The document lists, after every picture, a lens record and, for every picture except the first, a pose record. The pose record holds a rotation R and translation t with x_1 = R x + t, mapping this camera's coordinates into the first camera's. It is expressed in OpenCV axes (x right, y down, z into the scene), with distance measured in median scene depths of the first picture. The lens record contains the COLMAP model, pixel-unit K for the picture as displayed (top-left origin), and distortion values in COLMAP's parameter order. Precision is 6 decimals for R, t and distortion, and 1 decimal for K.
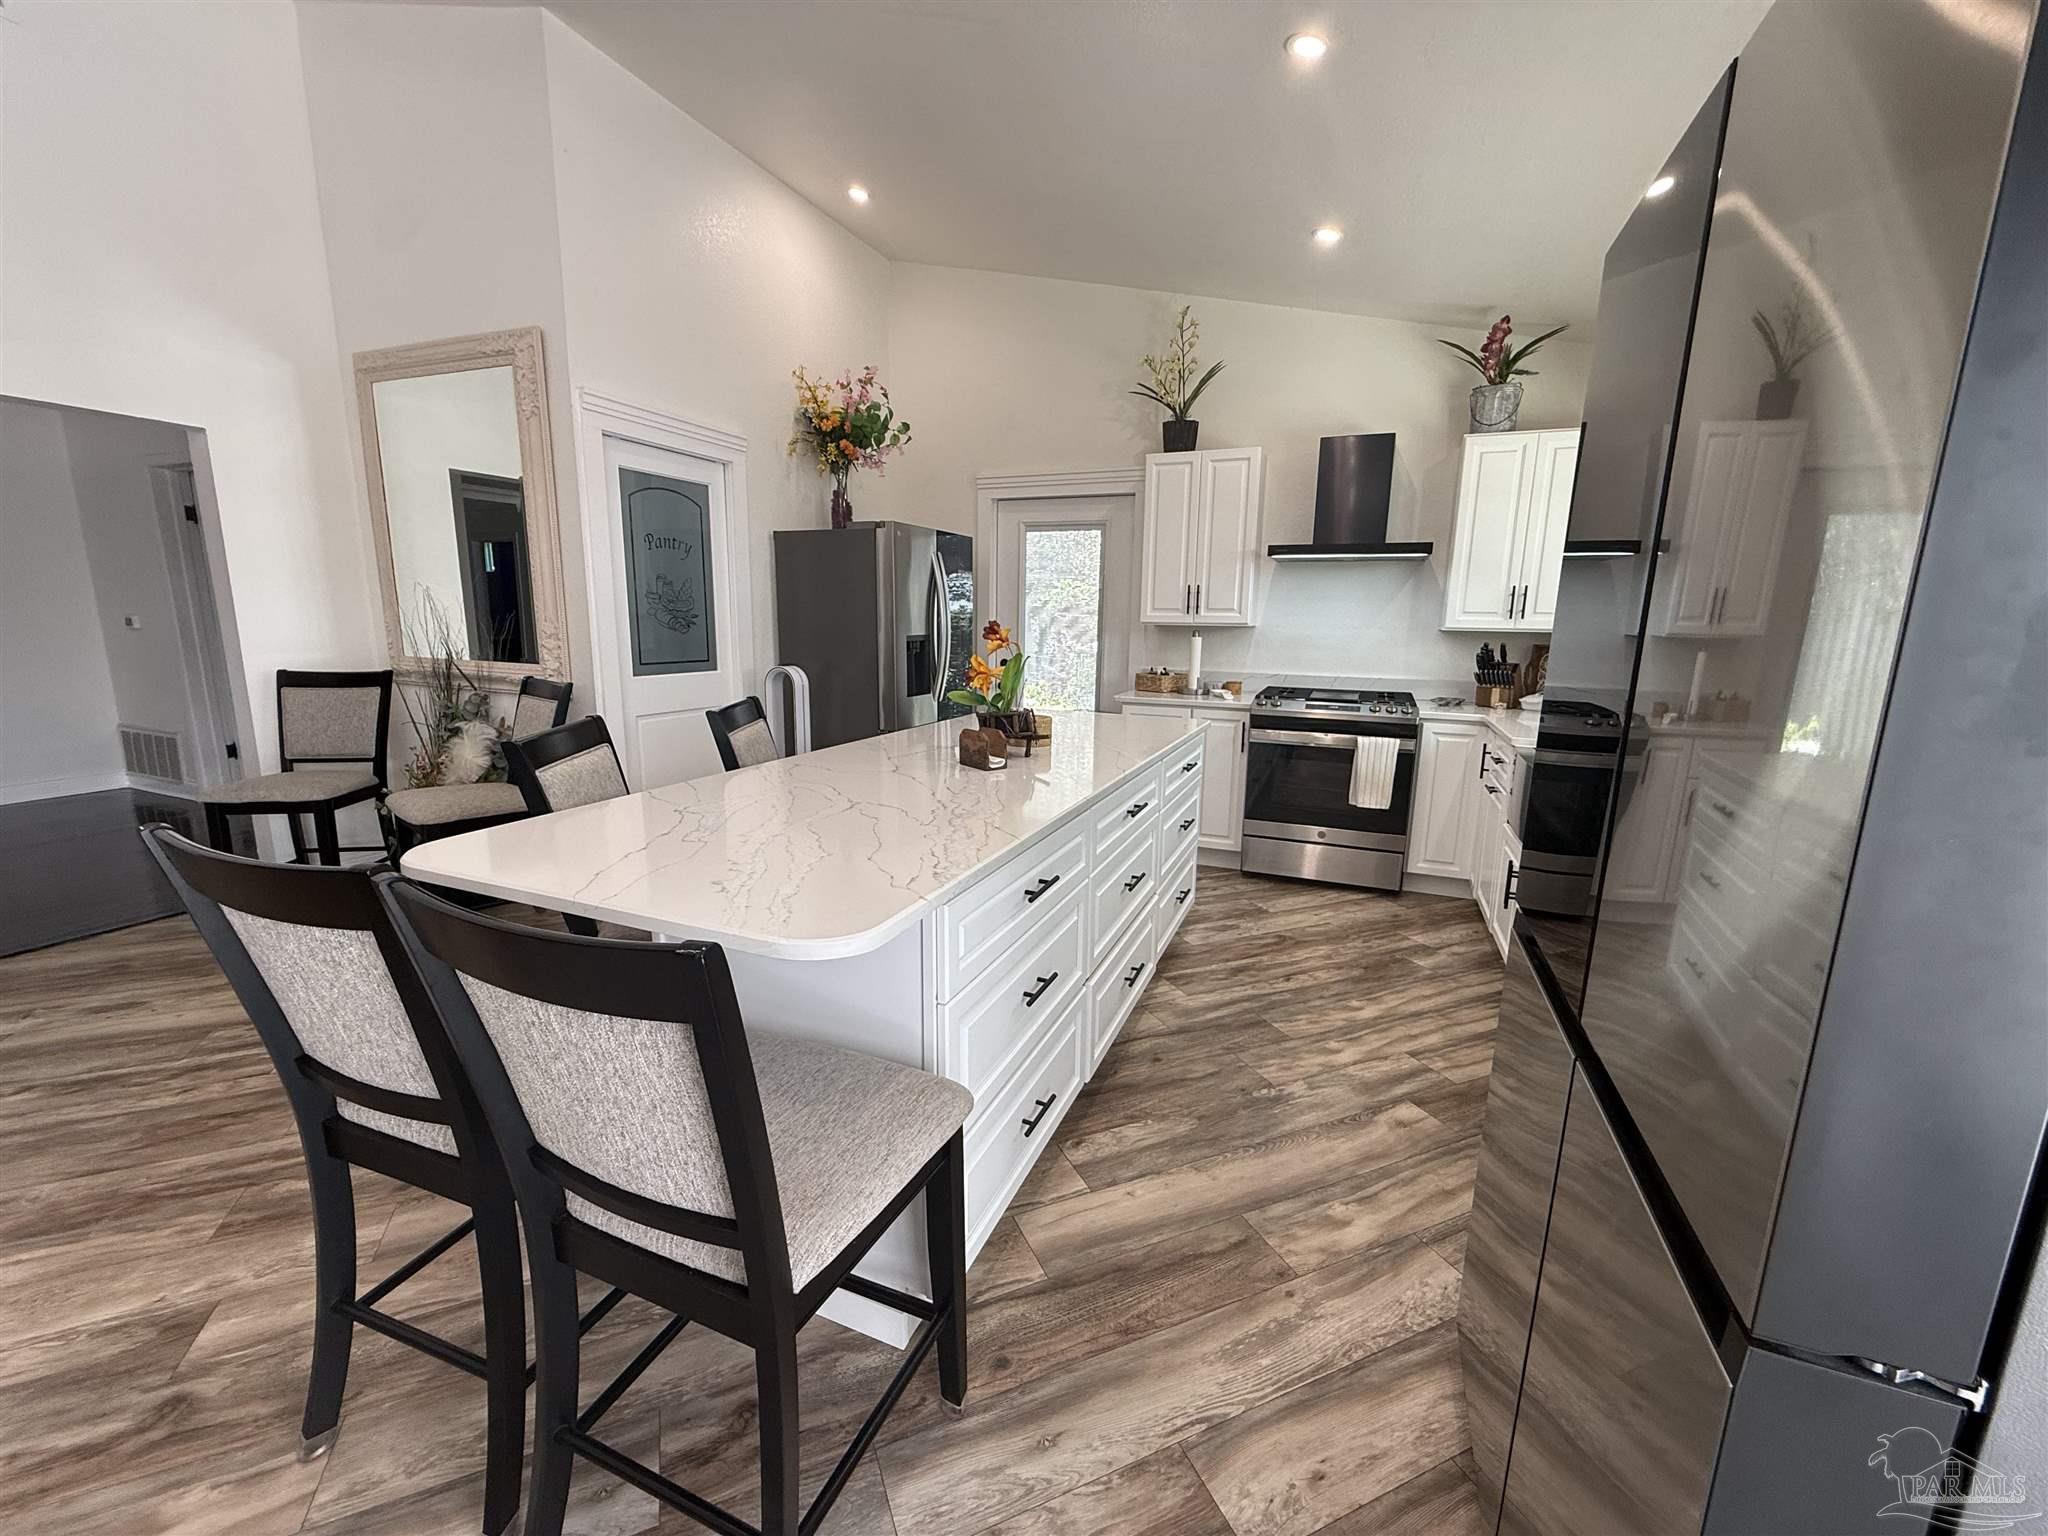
lens RADIAL K [[818.0, 0, 1017.0], [0, 818.0, 770.6], [0, 0, 1]] dist [-0.000109, 0.001398]
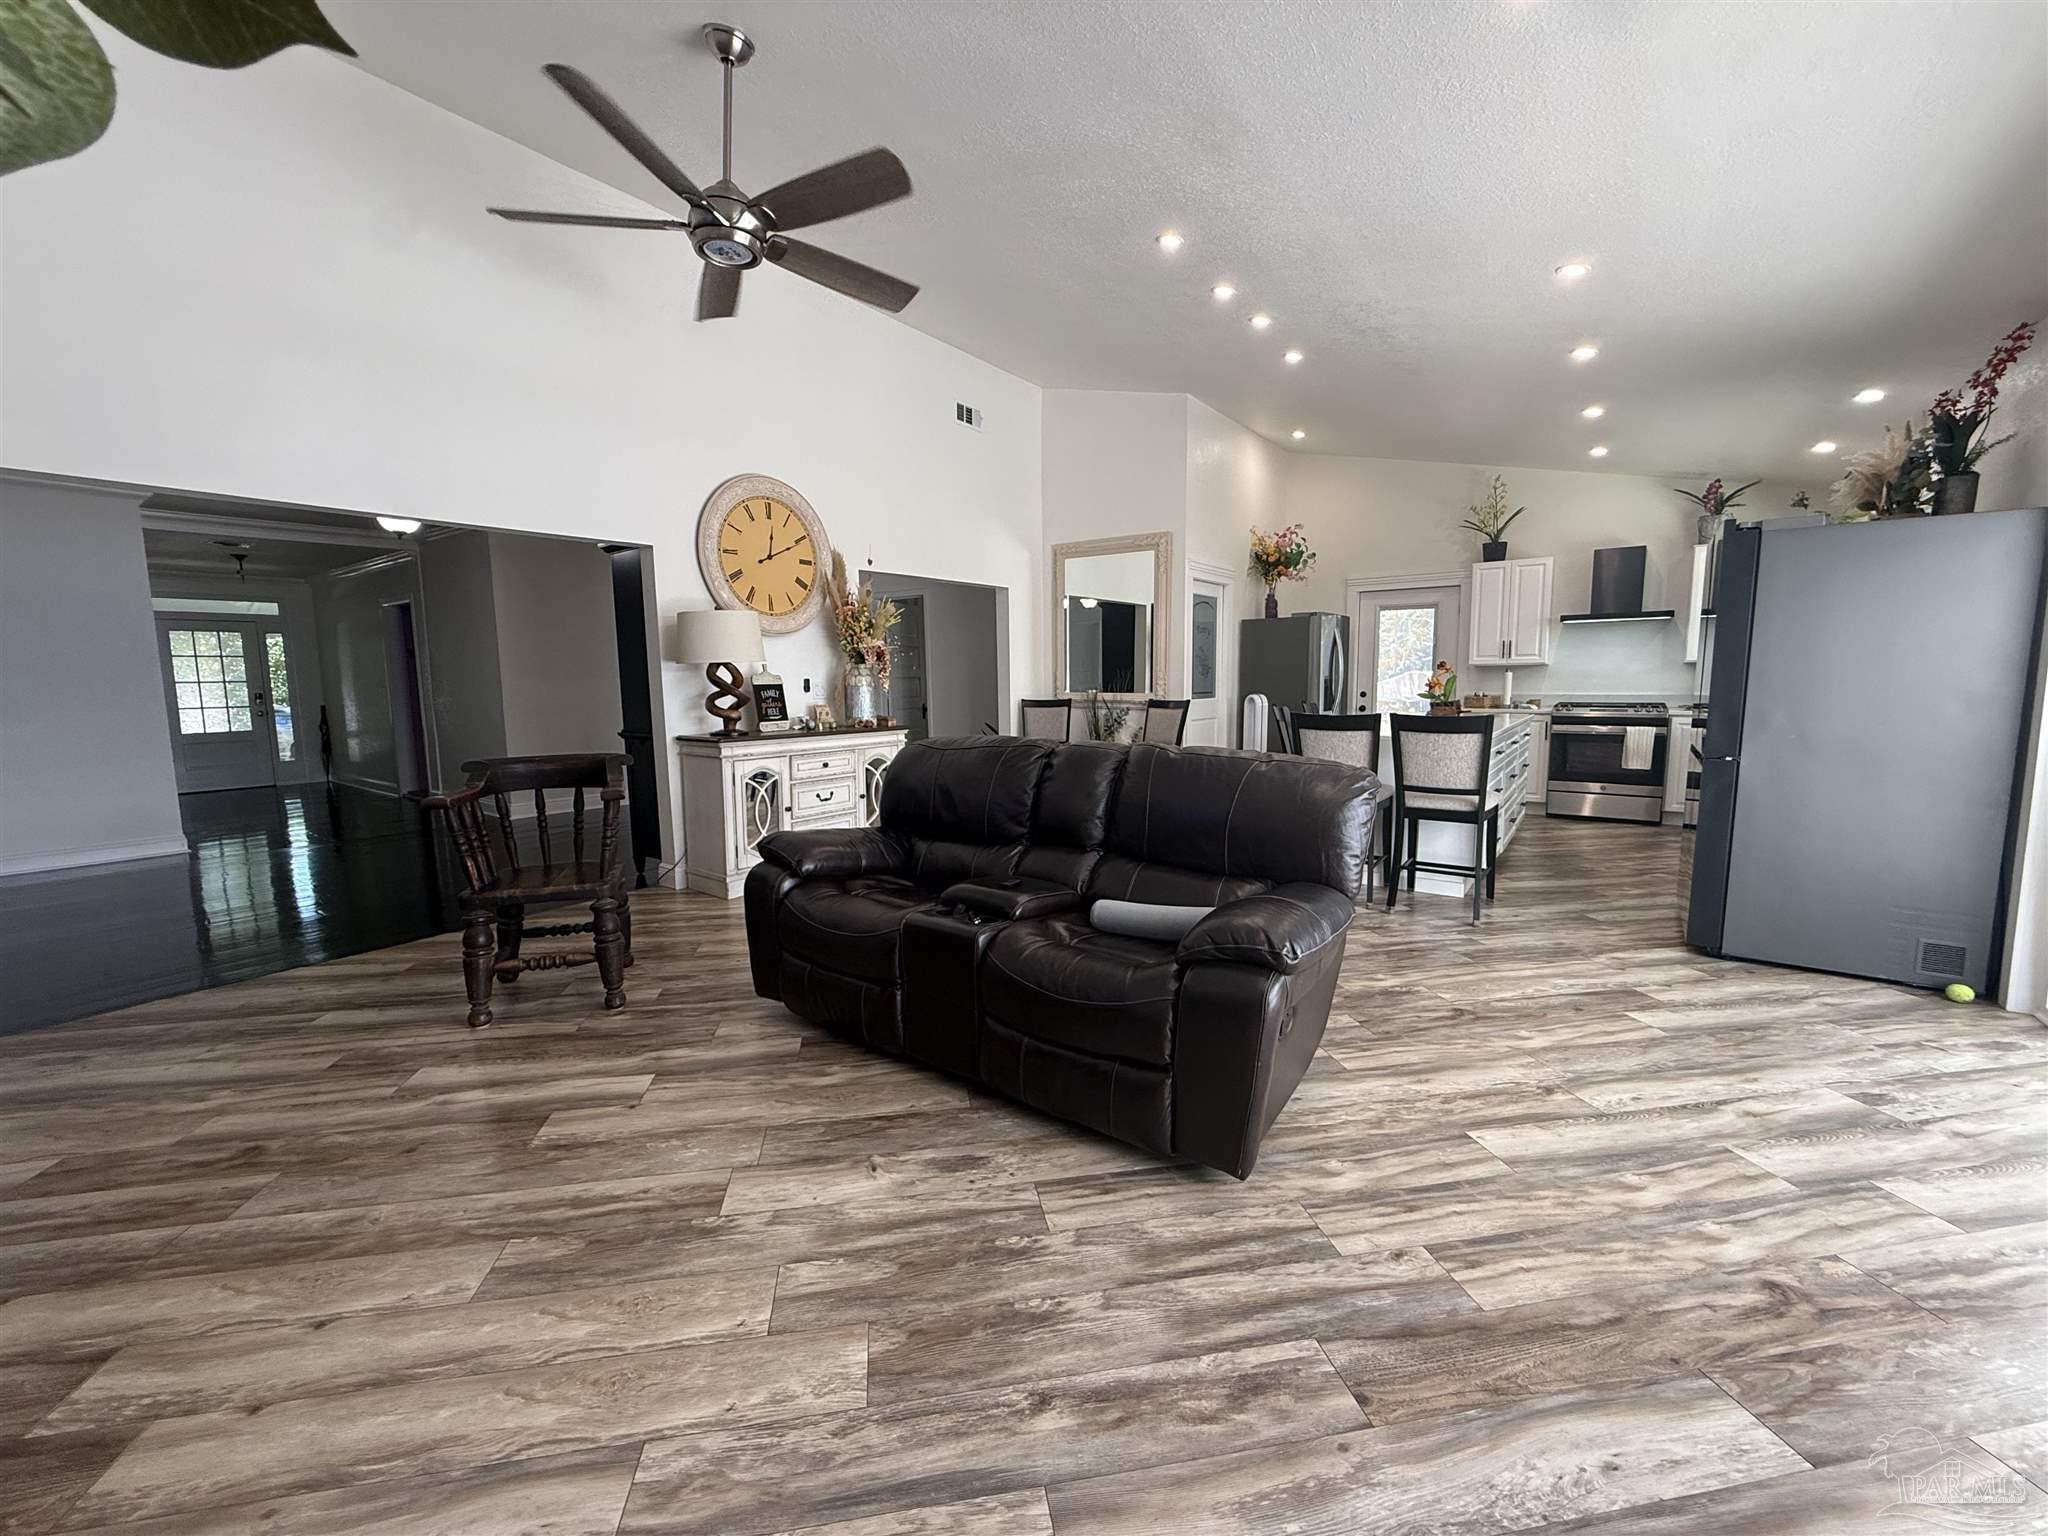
lens RADIAL K [[818.0, 0, 1017.4], [0, 818.0, 767.1], [0, 0, 1]] dist [-0.000109, 0.001398]
pose [[0.970694, -0.001454, -0.240312, -0.385170], [-0.016903, 0.997092, -0.074310, 0.183869], [0.239722, 0.076194, 0.967847, -0.897466]]
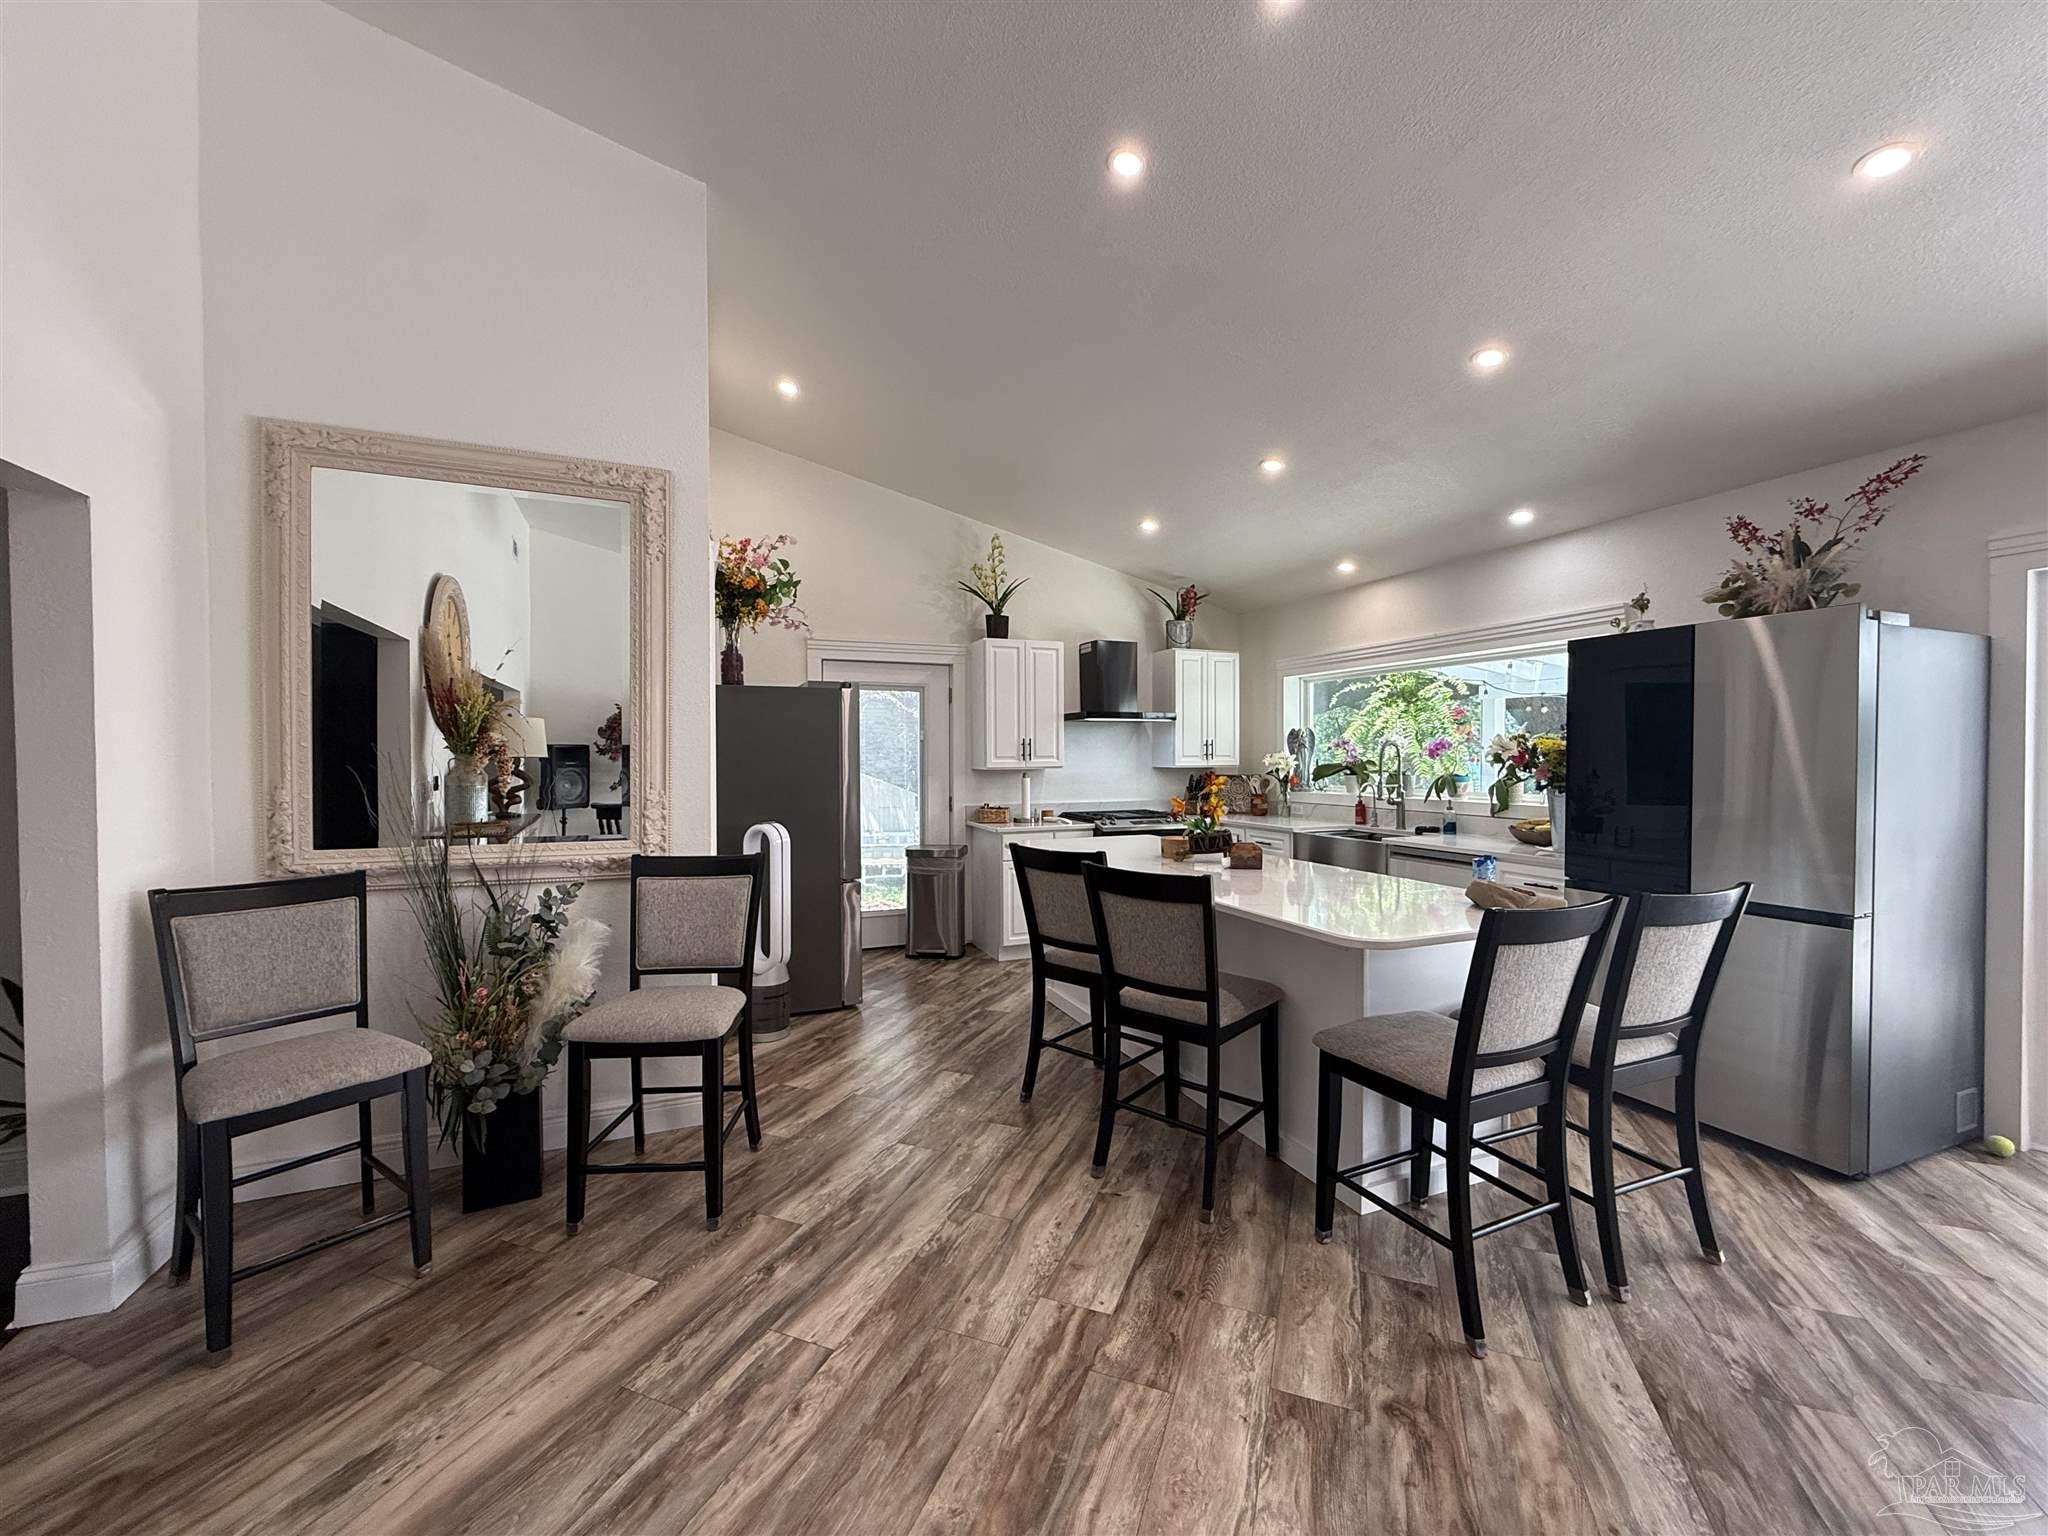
lens RADIAL K [[818.0, 0, 1023.0], [0, 818.0, 770.8], [0, 0, 1]] dist [-0.000109, 0.001398]
pose [[0.704543, -0.031349, 0.708968, -0.804906], [0.147005, 0.983801, -0.102587, -0.050385], [-0.694268, 0.176499, 0.697739, 0.122231]]
